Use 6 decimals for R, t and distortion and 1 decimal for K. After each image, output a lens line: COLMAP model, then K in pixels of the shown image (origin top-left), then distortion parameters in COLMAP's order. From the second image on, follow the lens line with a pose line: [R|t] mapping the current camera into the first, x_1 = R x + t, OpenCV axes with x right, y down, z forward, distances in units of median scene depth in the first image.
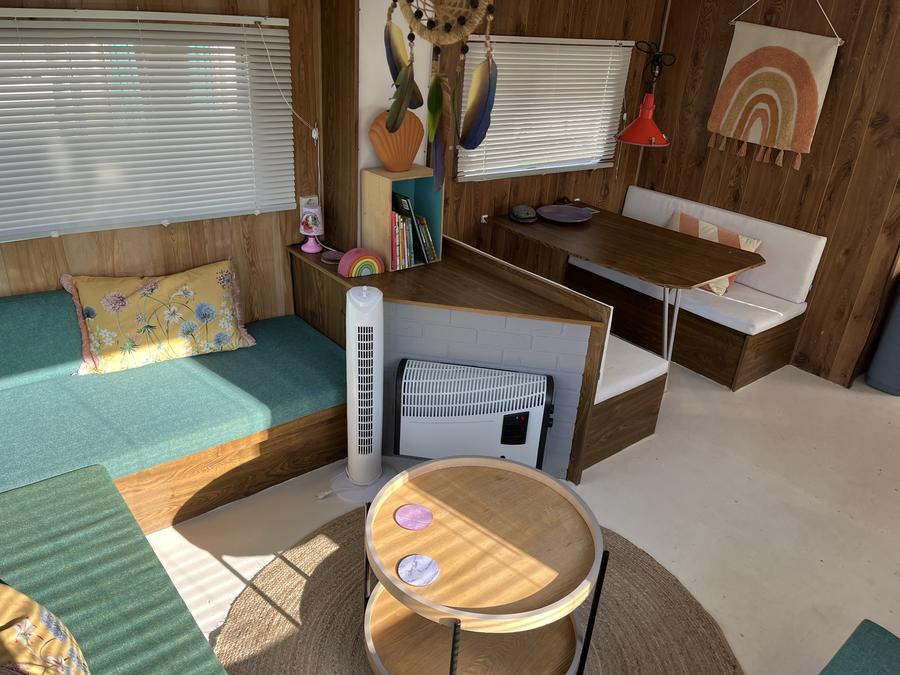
lens RADIAL K [[686.4, 0, 447.6], [0, 686.4, 336.7], [0, 0, 1]] dist [0.055331, -0.063681]
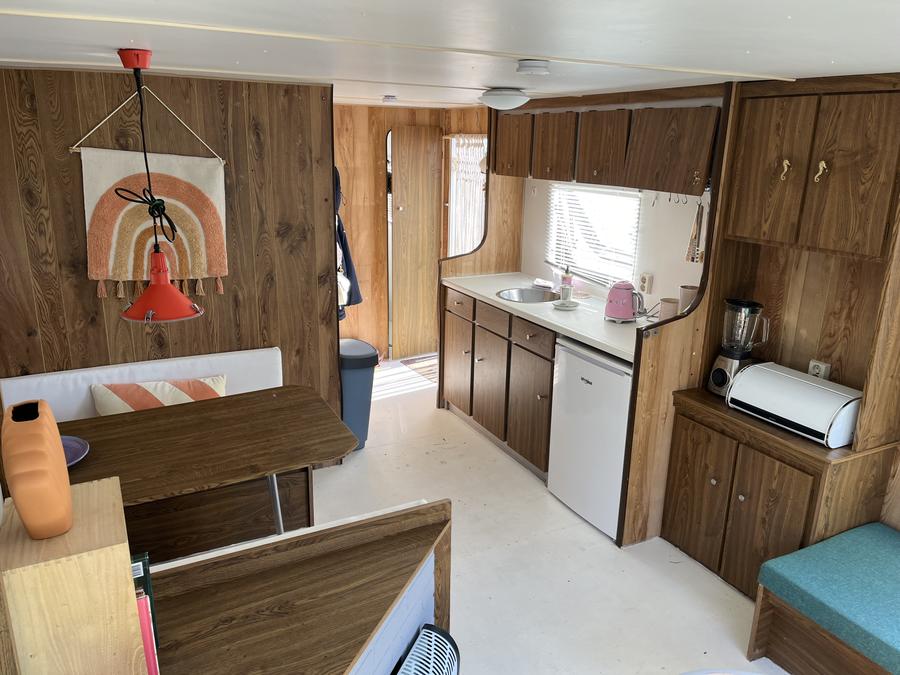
lens RADIAL K [[686.4, 0, 448.9], [0, 686.4, 342.3], [0, 0, 1]] dist [0.055331, -0.063681]
pose [[0.217974, -0.332610, 0.917528, -0.301883], [0.423679, 0.879175, 0.218054, -0.257321], [-0.879195, 0.341208, 0.332557, 0.448787]]
